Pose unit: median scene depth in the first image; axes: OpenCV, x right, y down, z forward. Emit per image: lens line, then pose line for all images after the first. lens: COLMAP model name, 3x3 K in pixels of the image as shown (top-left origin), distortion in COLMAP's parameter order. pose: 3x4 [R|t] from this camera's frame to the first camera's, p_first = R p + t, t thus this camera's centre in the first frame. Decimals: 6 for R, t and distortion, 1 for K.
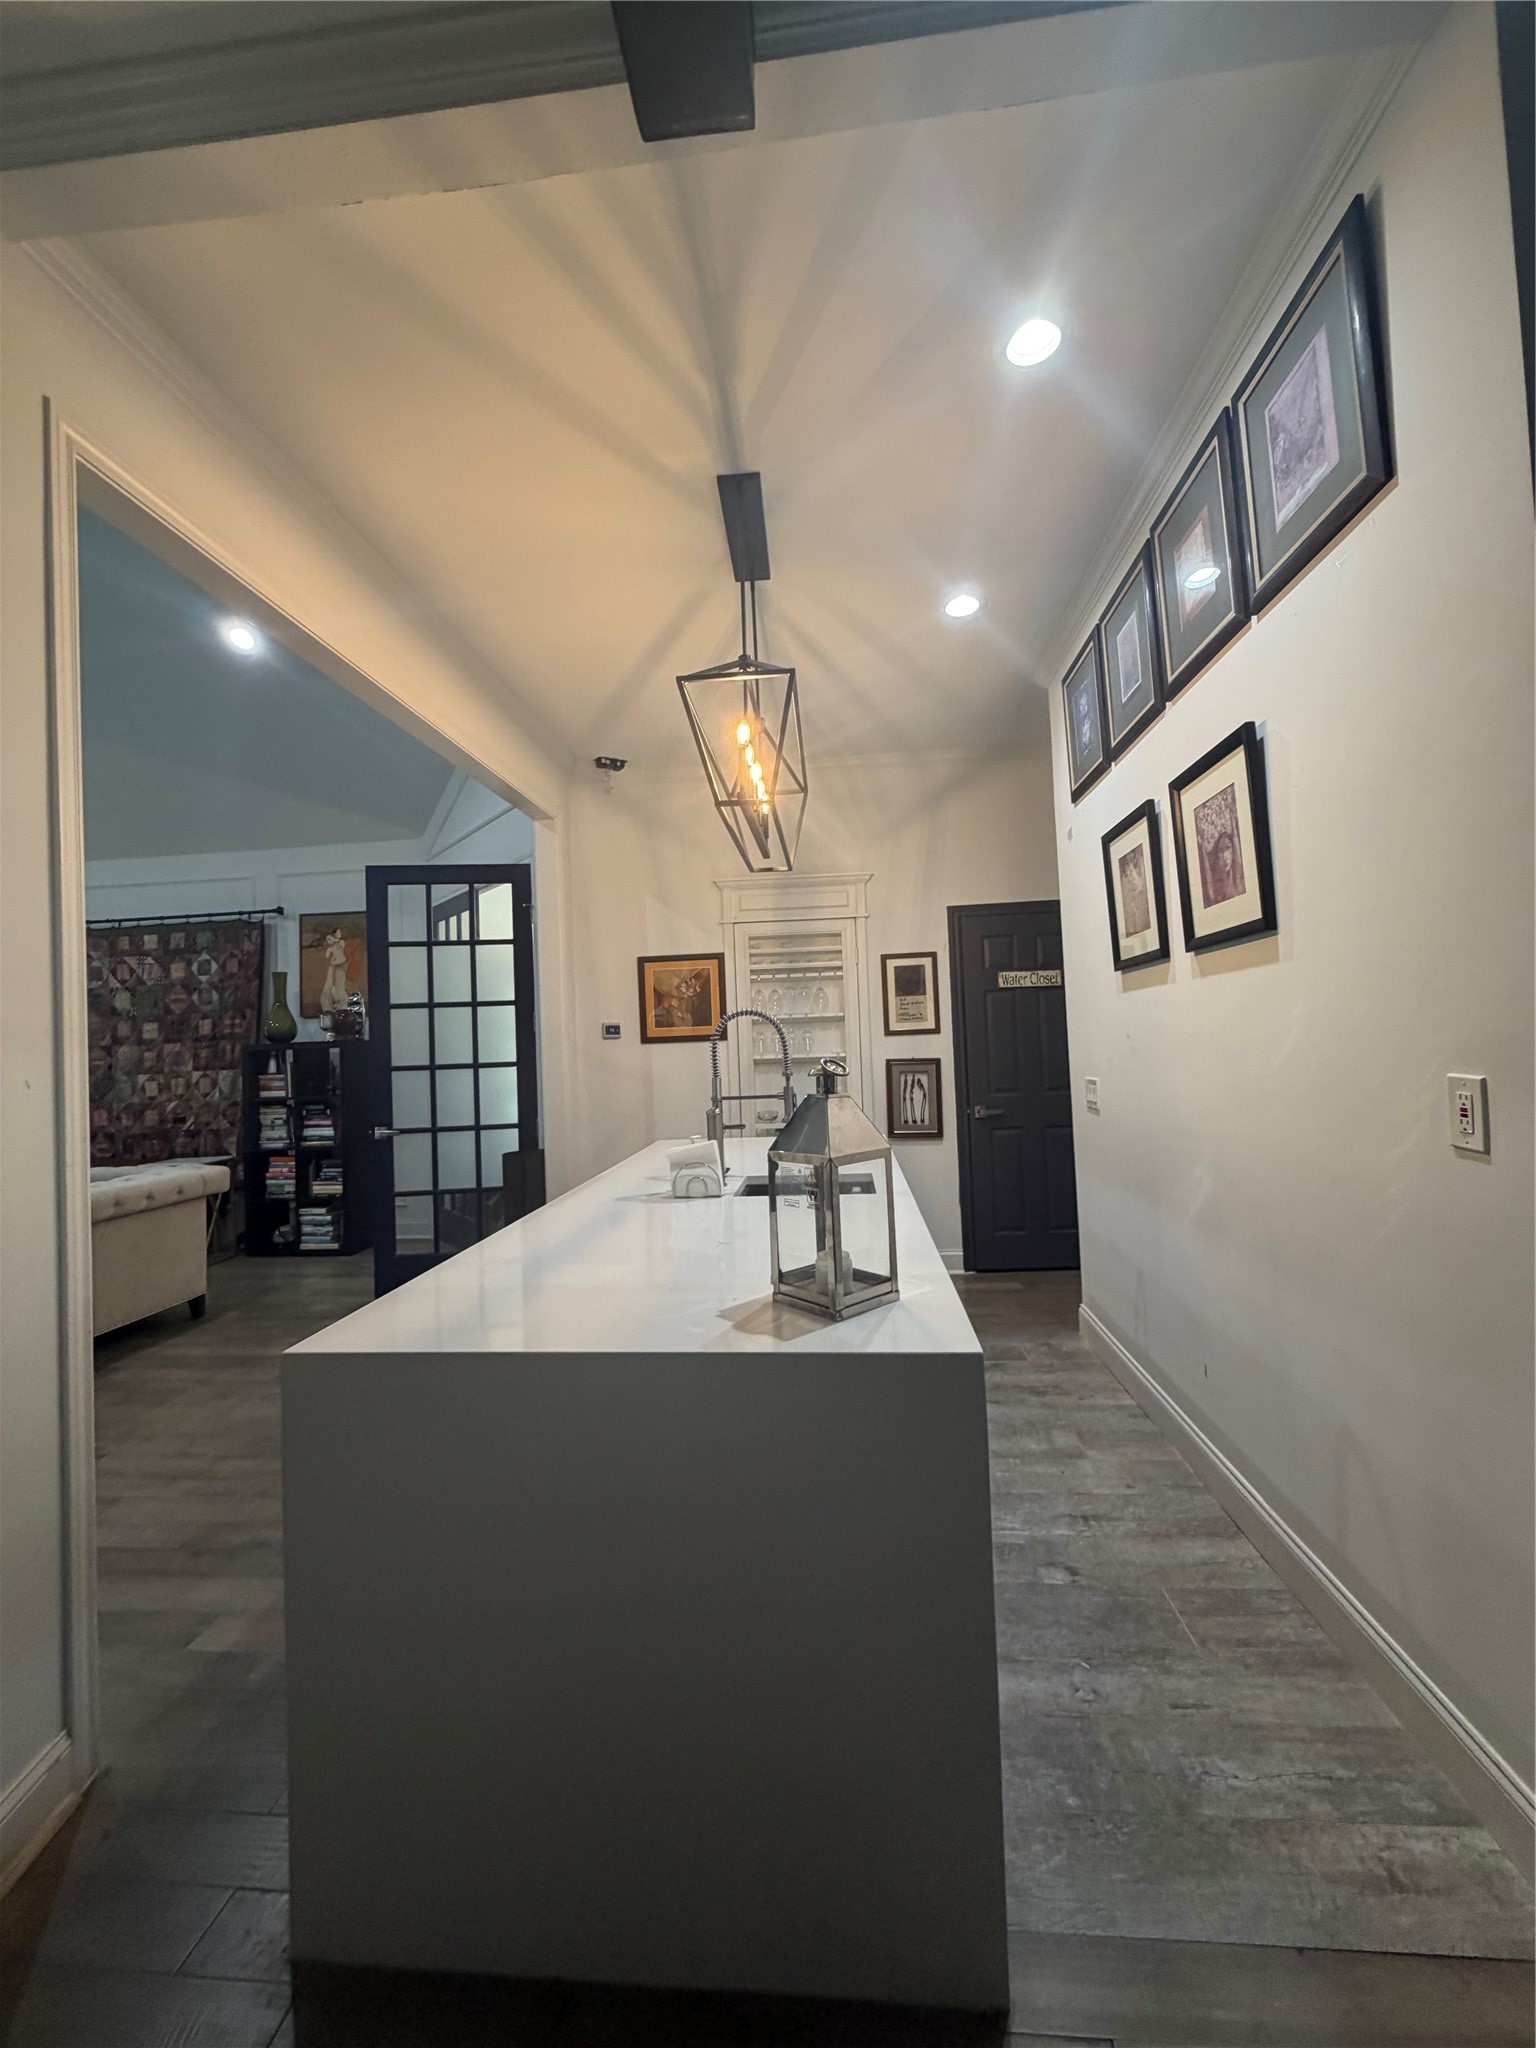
lens RADIAL K [[817.4, 0, 765.2], [0, 817.4, 1018.5], [0, 0, 1]] dist [0.000925, -0.000103]
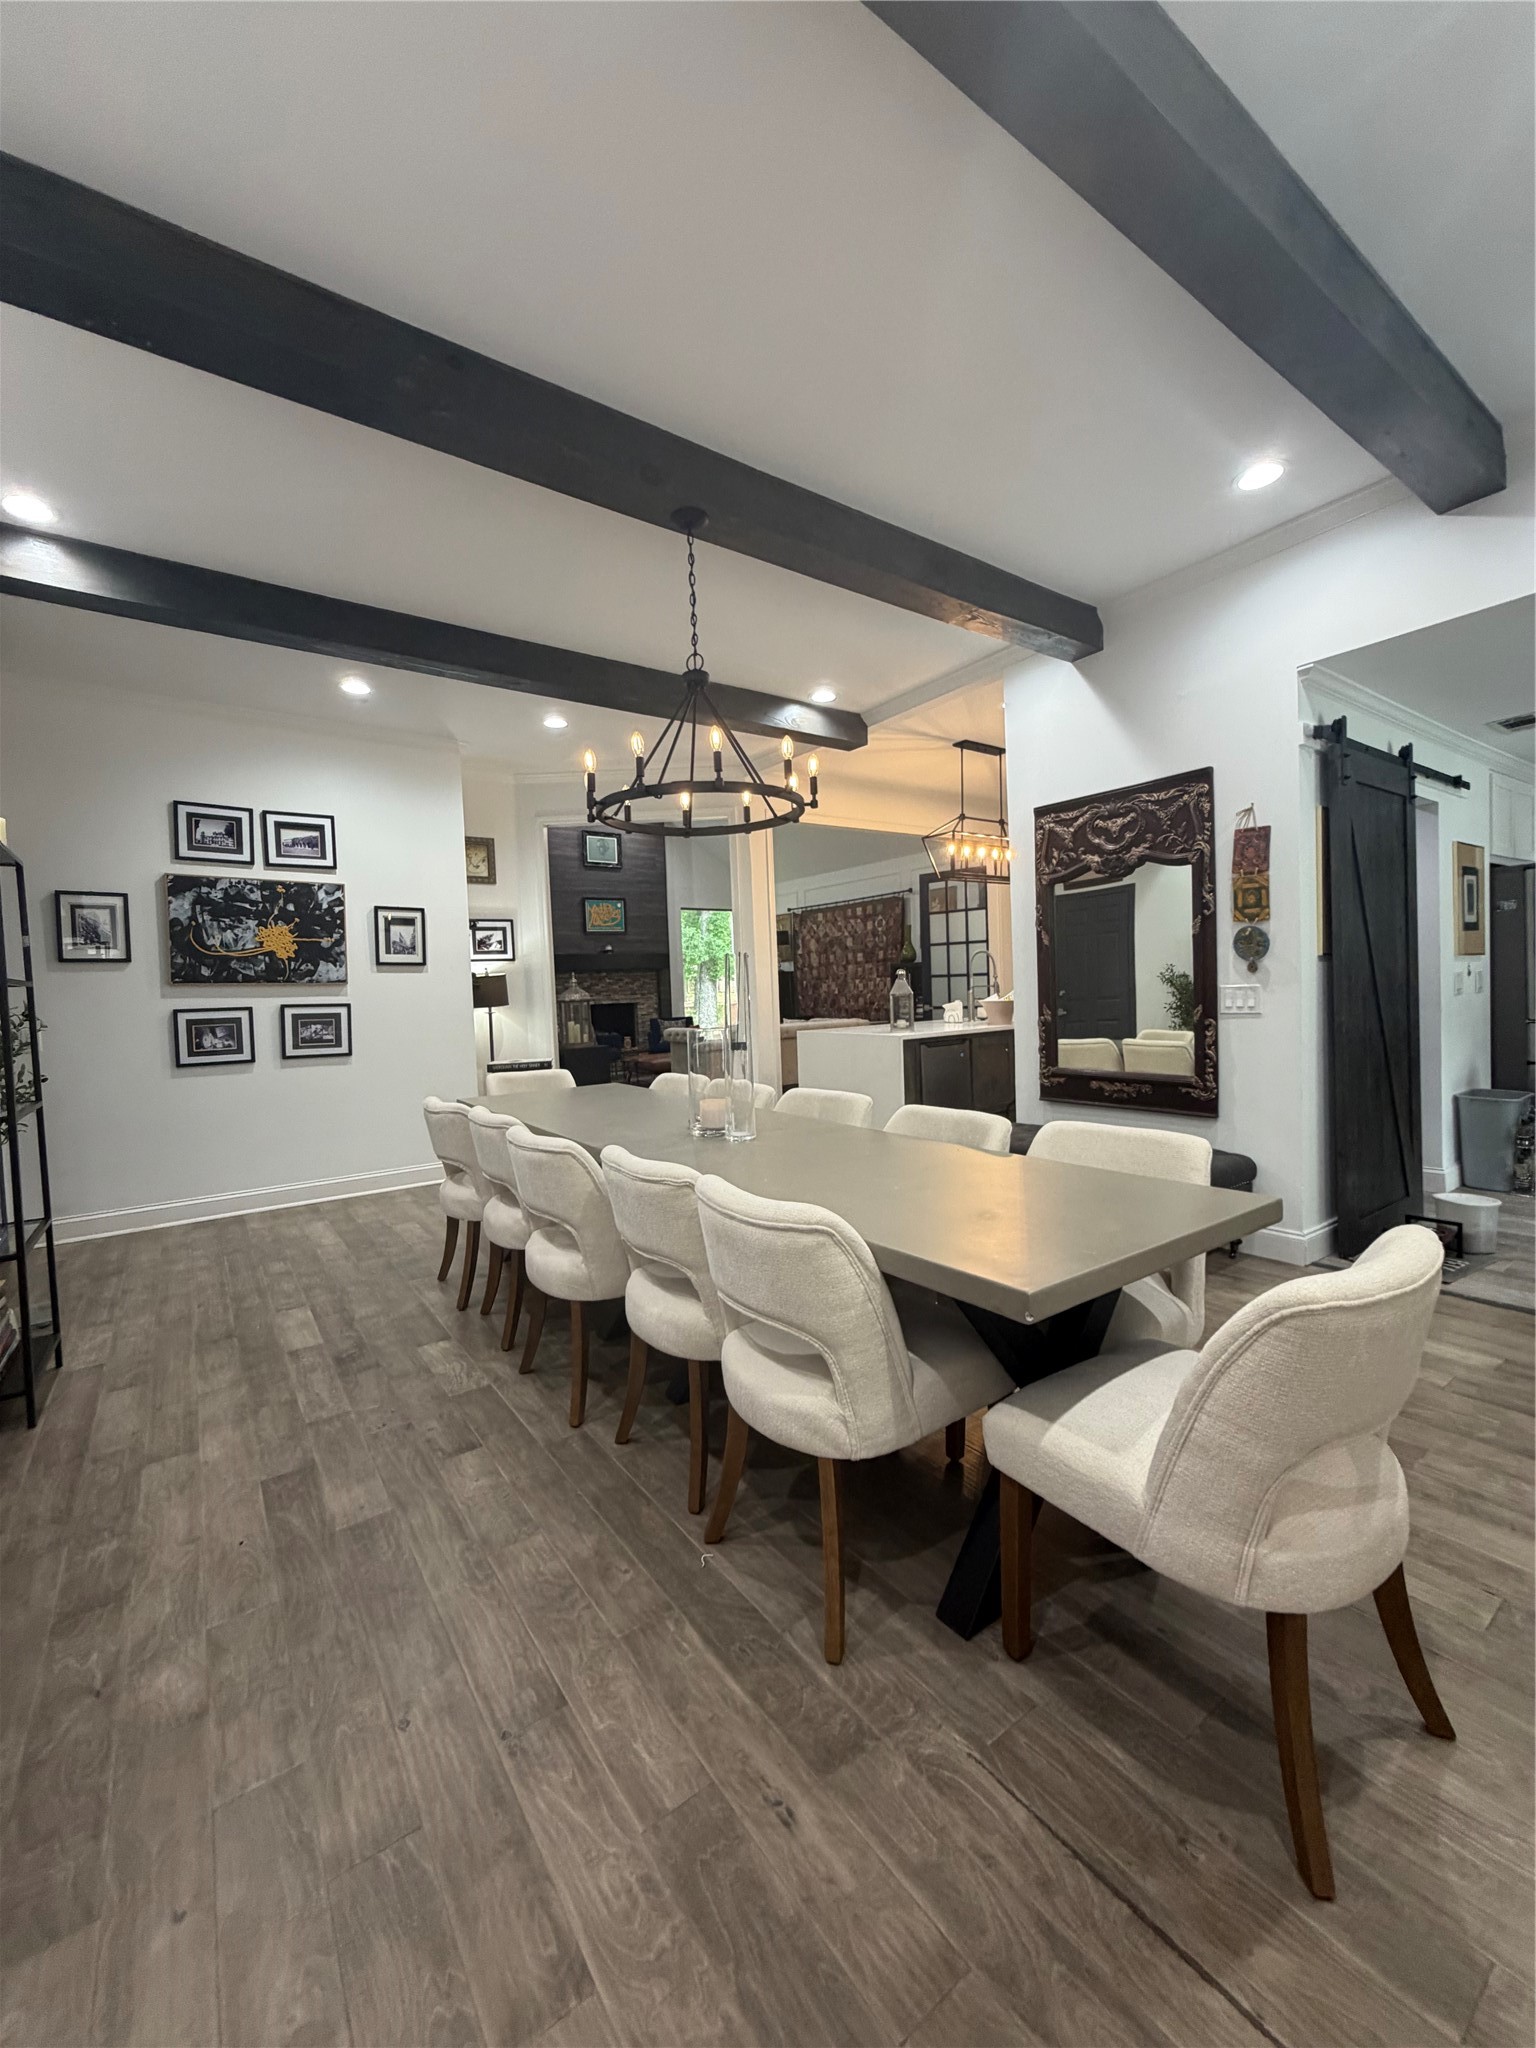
lens RADIAL K [[817.4, 0, 765.2], [0, 817.4, 1018.5], [0, 0, 1]] dist [0.000925, -0.000103]
pose [[0.655311, 0.044127, -0.754070, 0.580173], [0.034386, 0.995515, 0.088138, -0.018829], [0.754577, -0.083687, 0.650854, -0.454694]]
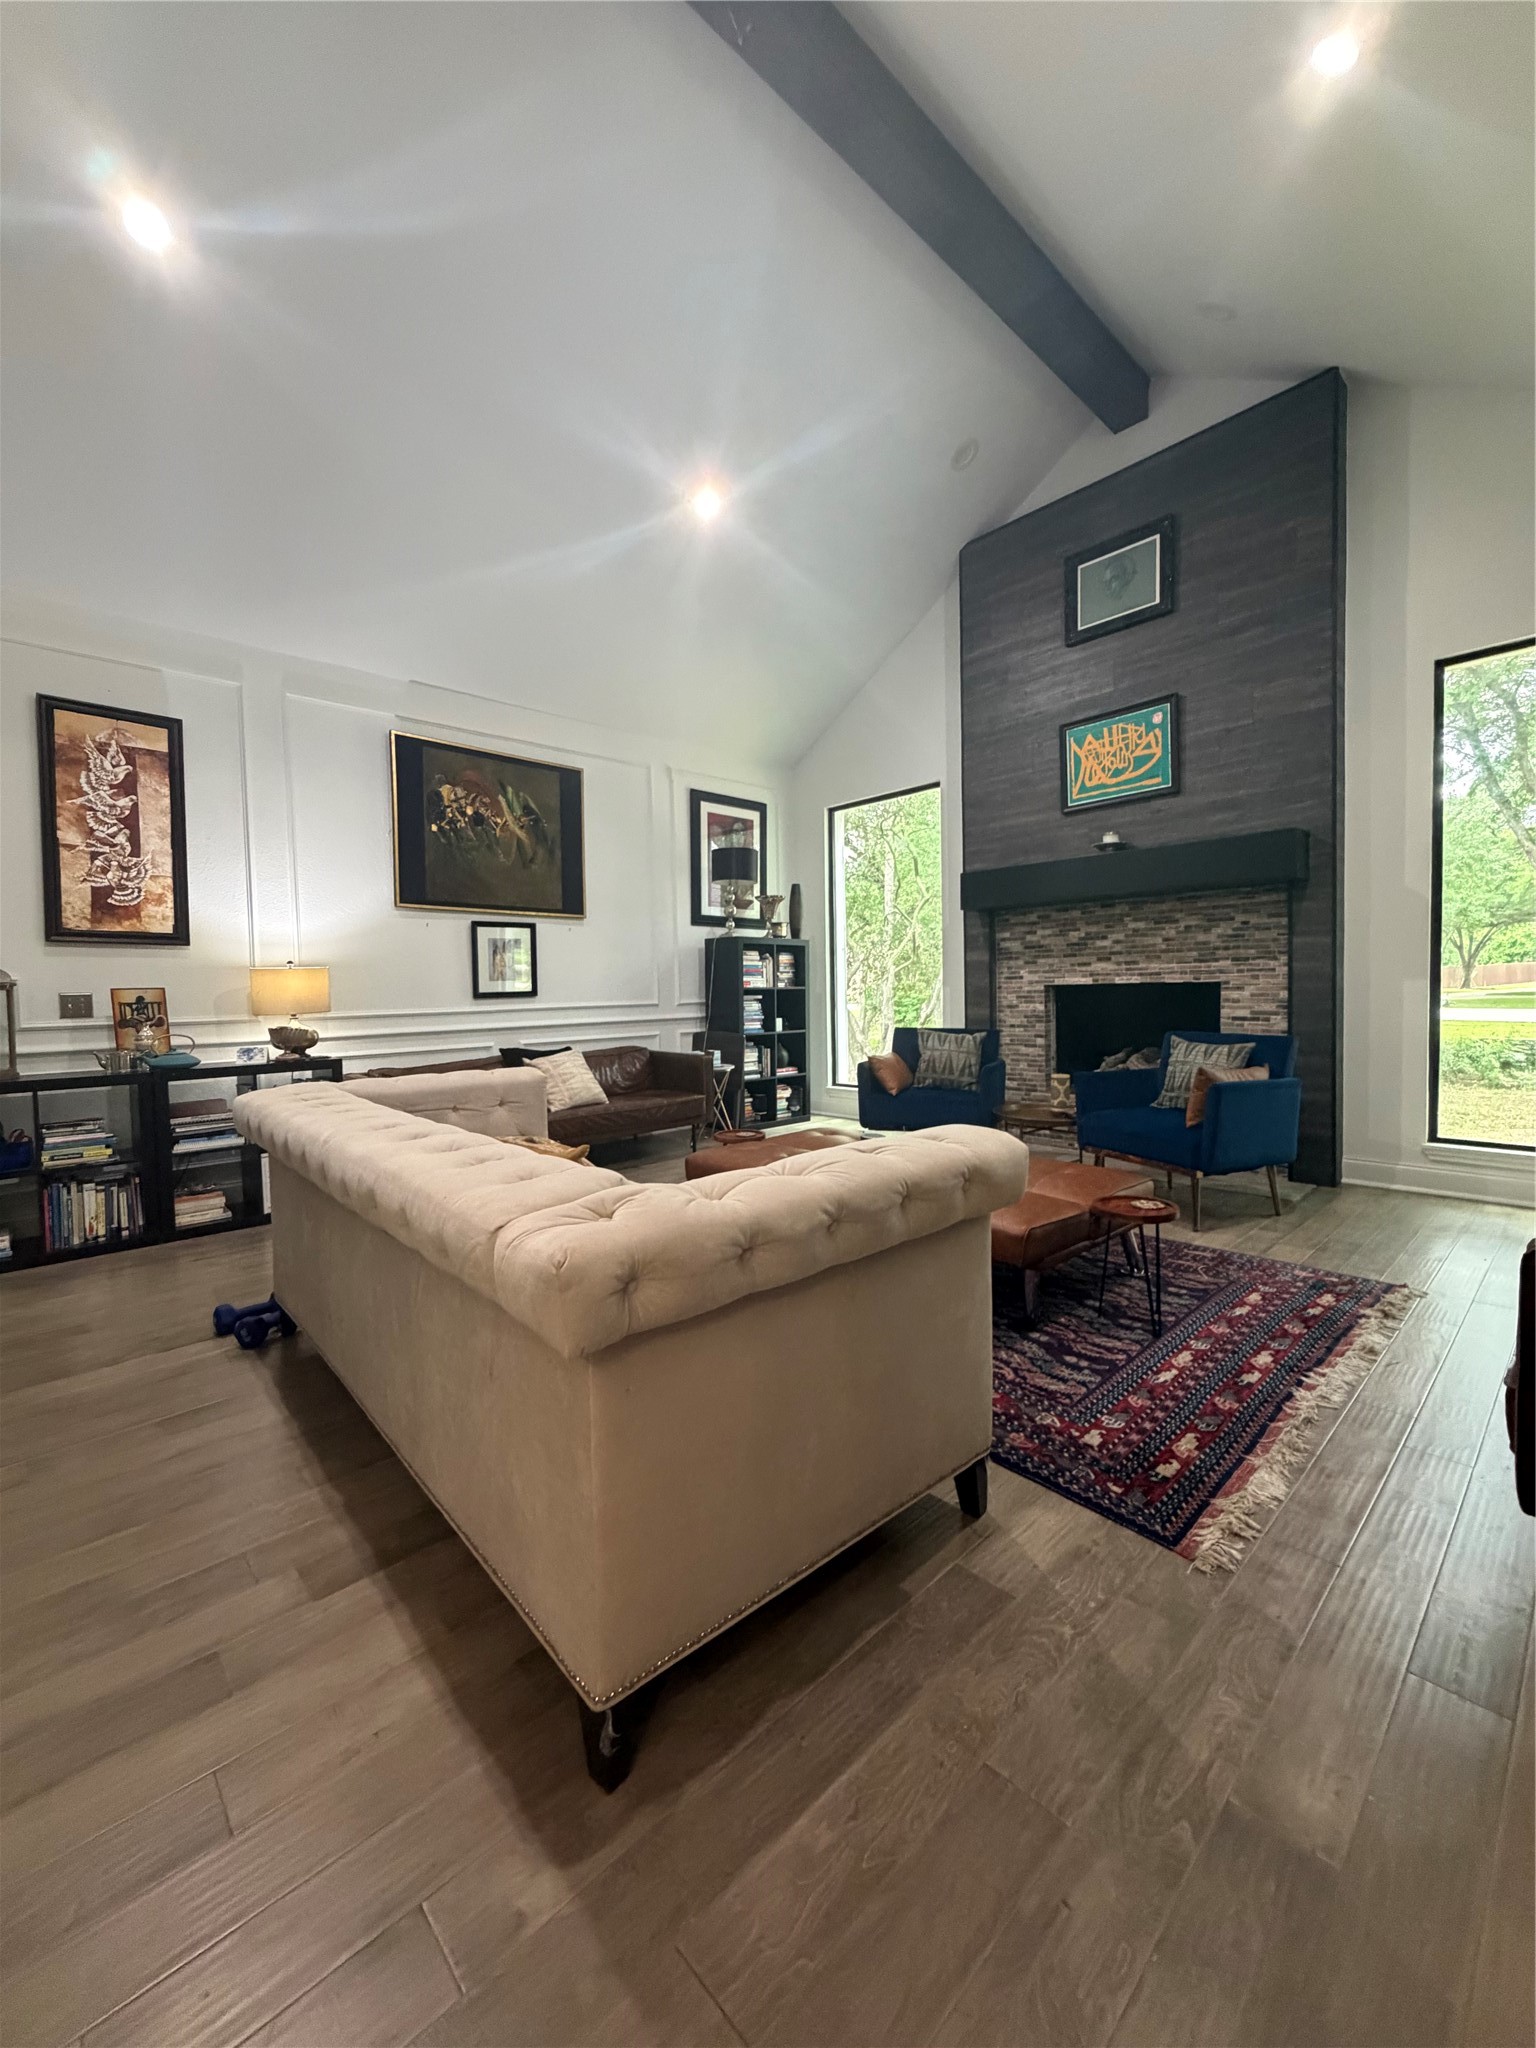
lens RADIAL K [[816.7, 0, 768.0], [0, 816.7, 1024.0], [0, 0, 1]] dist [0.000448, -0.000063]
pose [[-0.659347, 0.088774, -0.746579, -0.387254], [0.071096, 0.995917, 0.055633, 0.081011], [0.748470, -0.016398, -0.662966, 0.849655]]
